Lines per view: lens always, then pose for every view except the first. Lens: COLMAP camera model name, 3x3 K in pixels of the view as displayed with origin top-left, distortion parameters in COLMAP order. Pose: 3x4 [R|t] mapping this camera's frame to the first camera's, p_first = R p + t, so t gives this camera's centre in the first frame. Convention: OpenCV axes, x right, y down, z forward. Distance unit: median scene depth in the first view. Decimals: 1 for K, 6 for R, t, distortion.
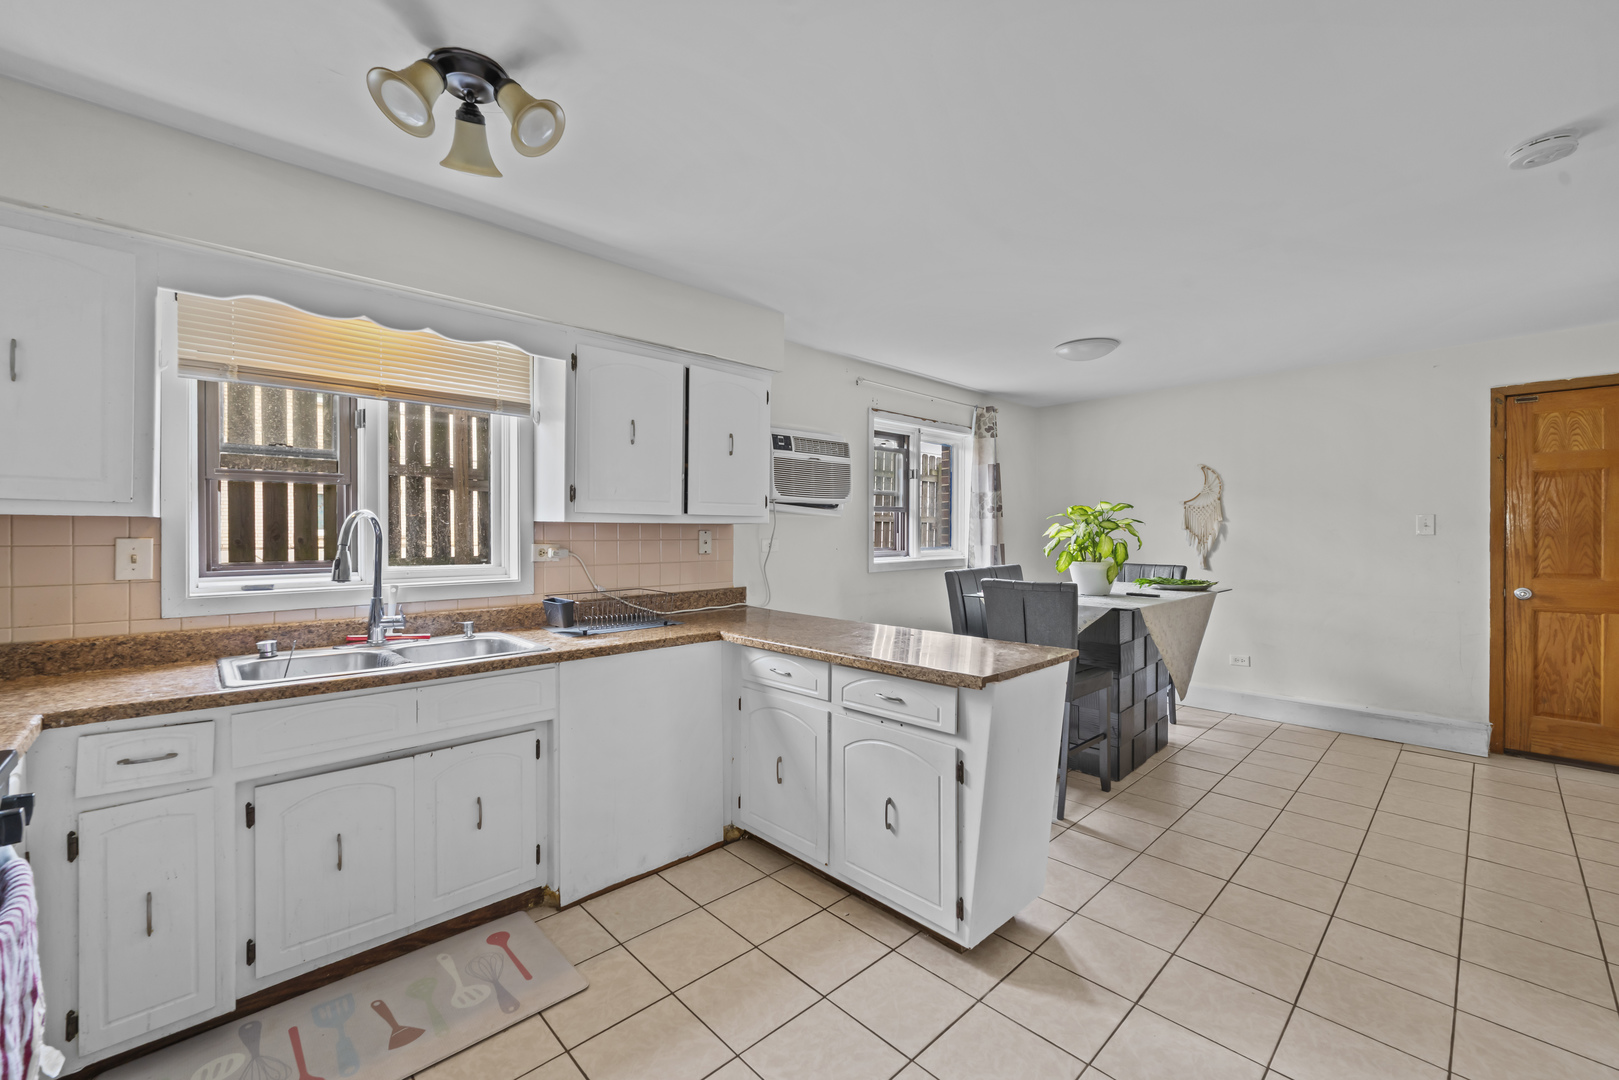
lens RADIAL K [[653.6, 0, 805.2], [0, 653.6, 533.7], [0, 0, 1]] dist [0.000636, 0.000769]
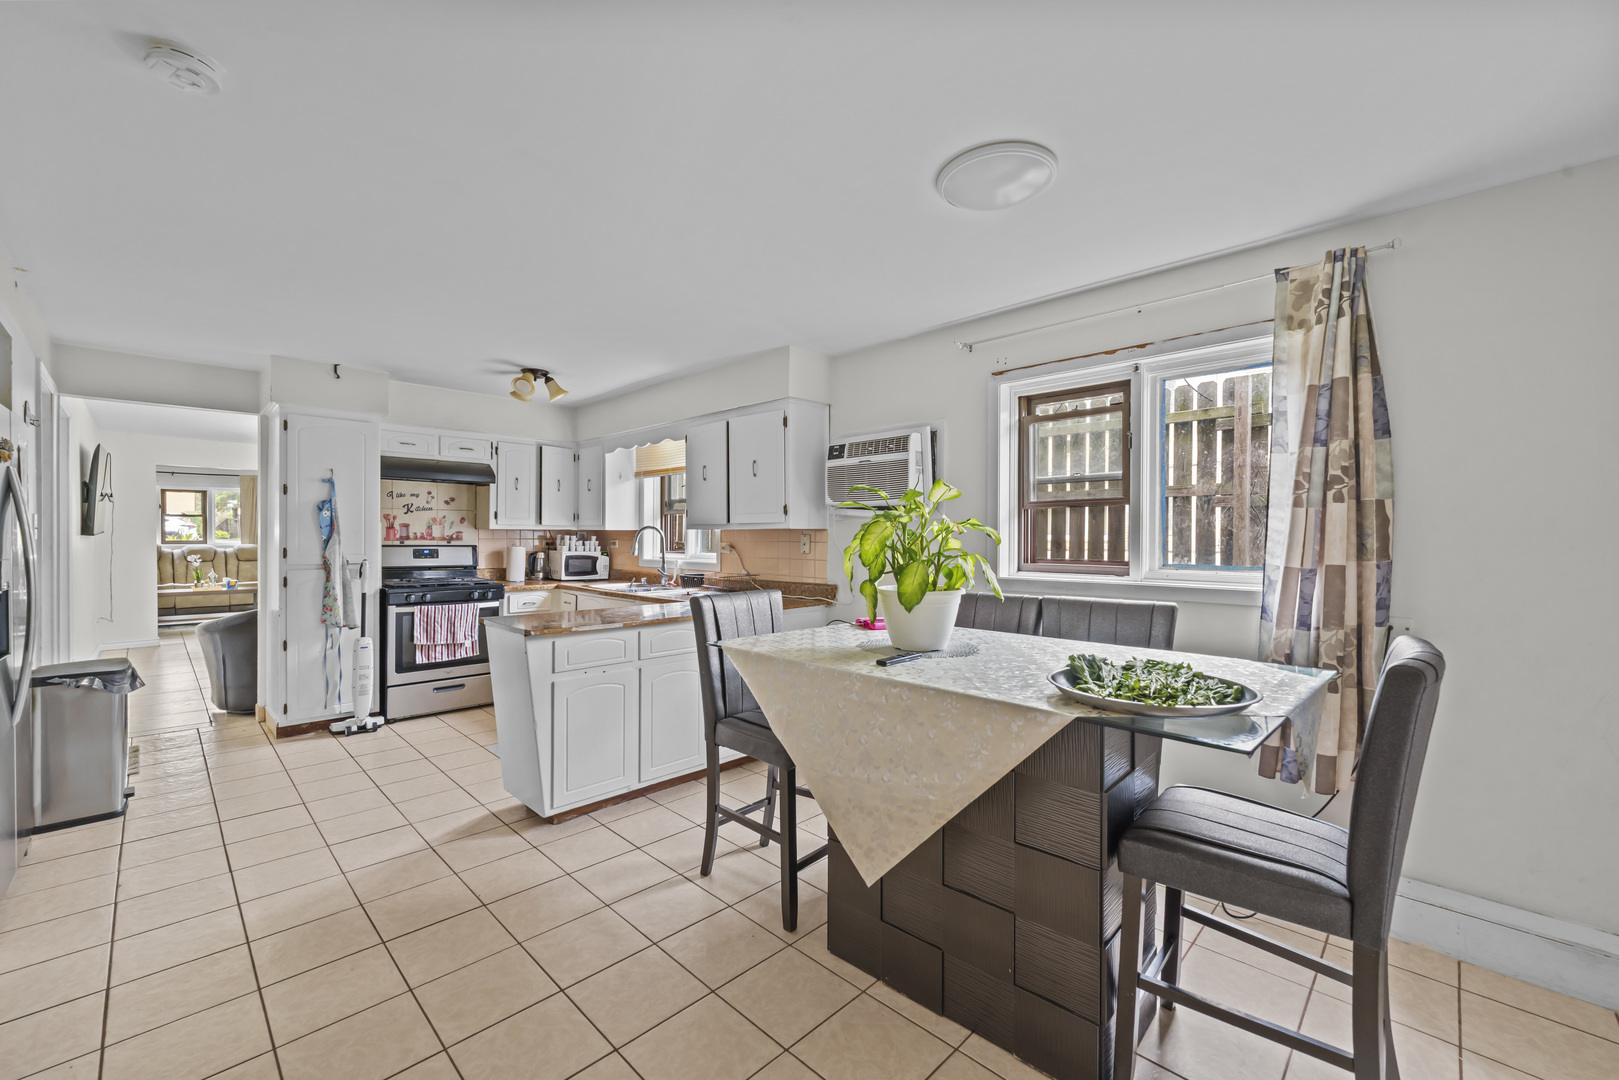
lens RADIAL K [[653.9, 0, 808.0], [0, 653.9, 537.6], [0, 0, 1]] dist [-0.000003, 0.000065]
pose [[0.033370, 0.002063, -0.999441, 0.979649], [-0.006680, 0.999976, 0.001841, -0.001228], [0.999421, 0.006615, 0.033383, 0.872051]]
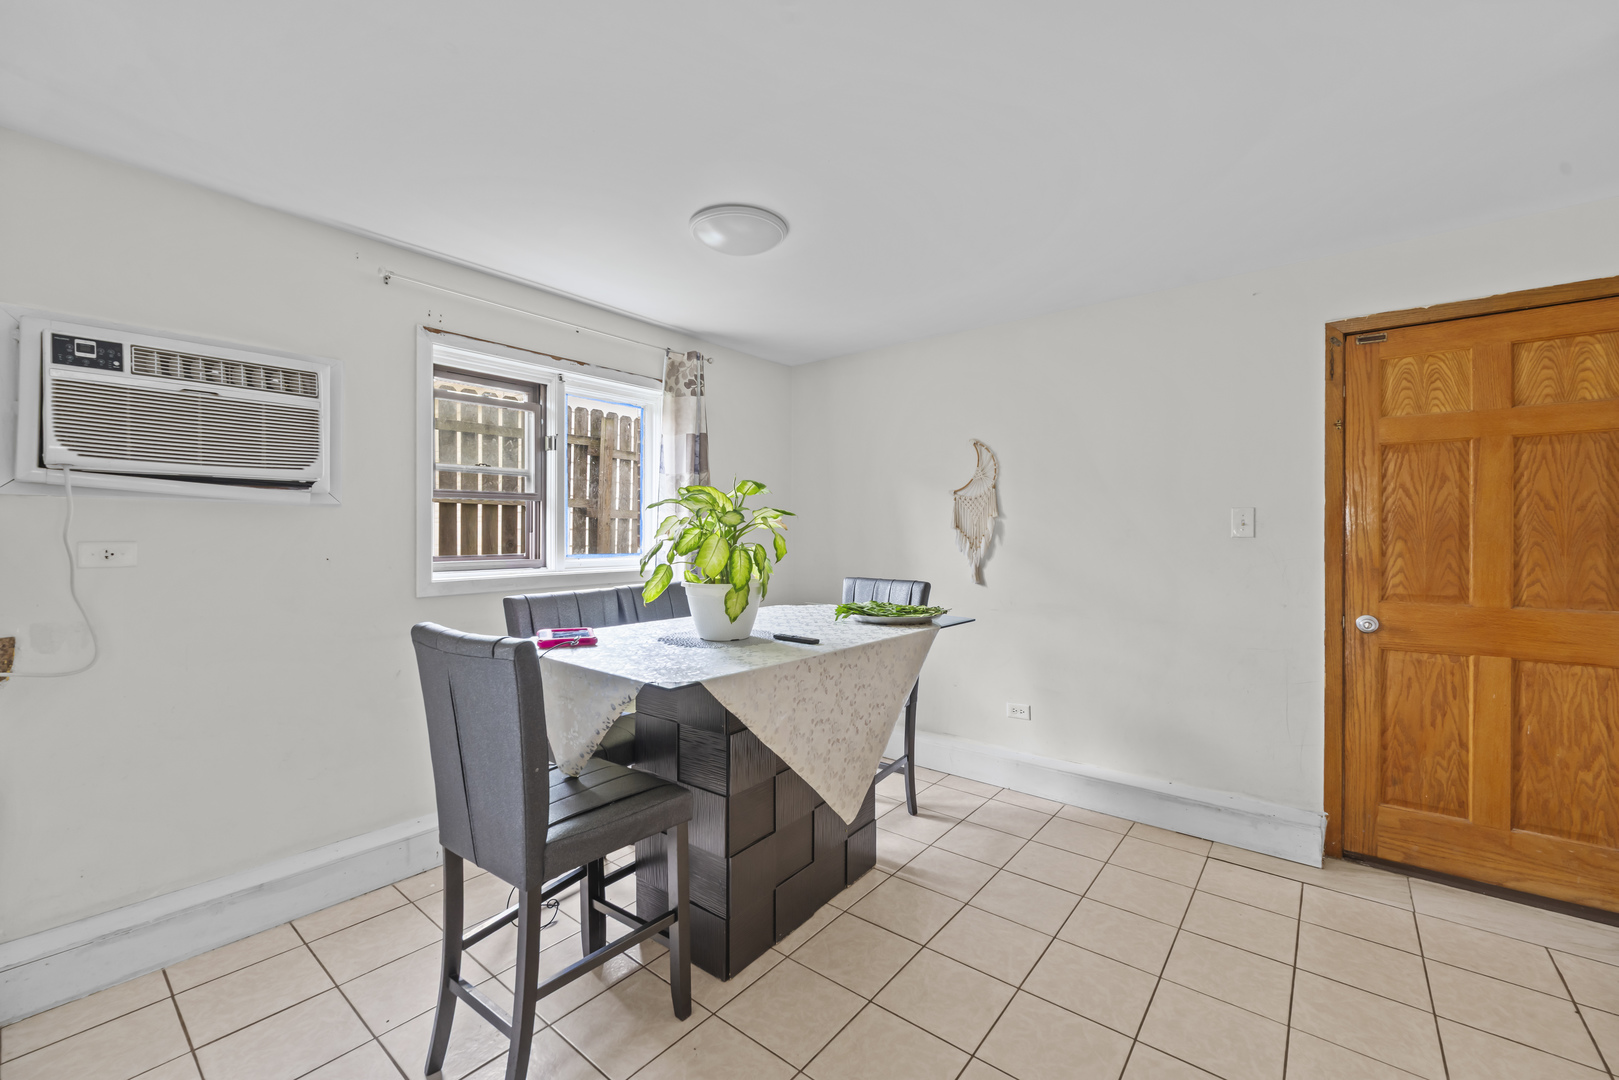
lens RADIAL K [[652.5, 0, 806.4], [0, 652.5, 531.5], [0, 0, 1]] dist [0.000074, -0.000356]
pose [[0.991738, 0.003647, 0.128230, 0.432276], [-0.003091, 0.999985, -0.004540, 0.000316], [-0.128245, 0.004106, 0.991734, 0.403245]]
